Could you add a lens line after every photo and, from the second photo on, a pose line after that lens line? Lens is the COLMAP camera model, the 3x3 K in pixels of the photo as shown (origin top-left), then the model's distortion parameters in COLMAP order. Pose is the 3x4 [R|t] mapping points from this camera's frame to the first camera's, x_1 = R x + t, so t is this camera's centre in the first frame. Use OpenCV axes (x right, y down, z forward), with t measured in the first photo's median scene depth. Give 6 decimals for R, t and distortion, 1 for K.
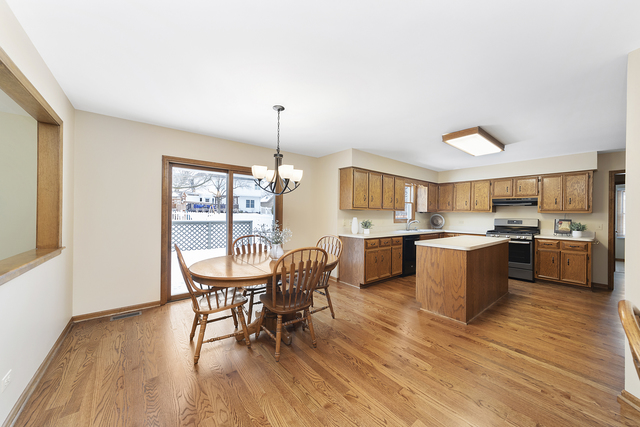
lens RADIAL K [[227.1, 0, 320.7], [0, 227.1, 214.2], [0, 0, 1]] dist [-0.003261, 0.000417]
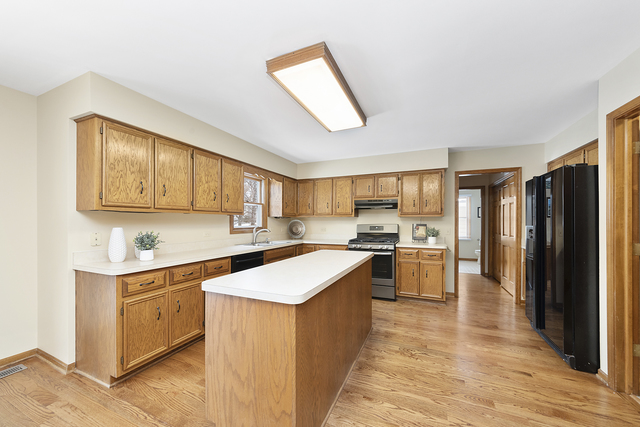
lens RADIAL K [[243.3, 0, 314.5], [0, 243.3, 221.9], [0, 0, 1]] dist [-0.006870, 0.000895]
pose [[0.891604, -0.013169, 0.452625, 0.308238], [0.011038, 0.999912, 0.007349, 0.003253], [-0.452682, -0.001557, 0.891671, 0.380035]]
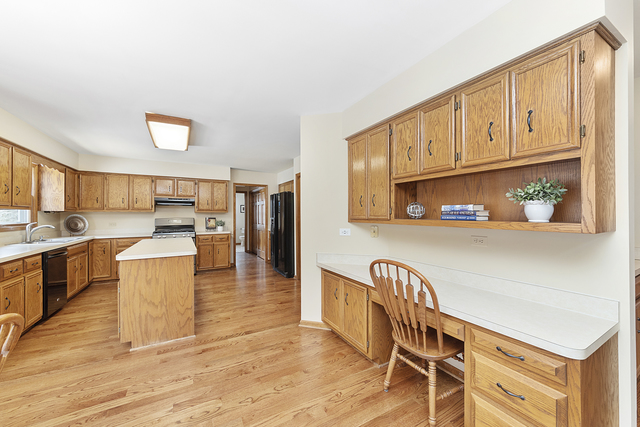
lens RADIAL K [[243.3, 0, 318.8], [0, 243.3, 214.5], [0, 0, 1]] dist [-0.006870, 0.000895]
pose [[0.167512, -0.011390, 0.985804, -0.144533], [0.007106, 0.999921, 0.010346, -0.003808], [-0.985844, 0.005272, 0.167579, 0.226380]]
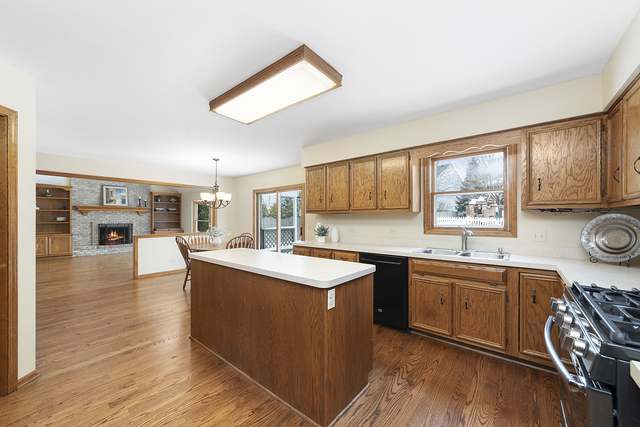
lens RADIAL K [[243.3, 0, 321.7], [0, 243.3, 215.7], [0, 0, 1]] dist [-0.006870, 0.000895]
pose [[0.213703, -0.018235, -0.976728, 1.138736], [0.015666, 0.999761, -0.015237, 0.003413], [0.976773, -0.012045, 0.213938, 0.861427]]
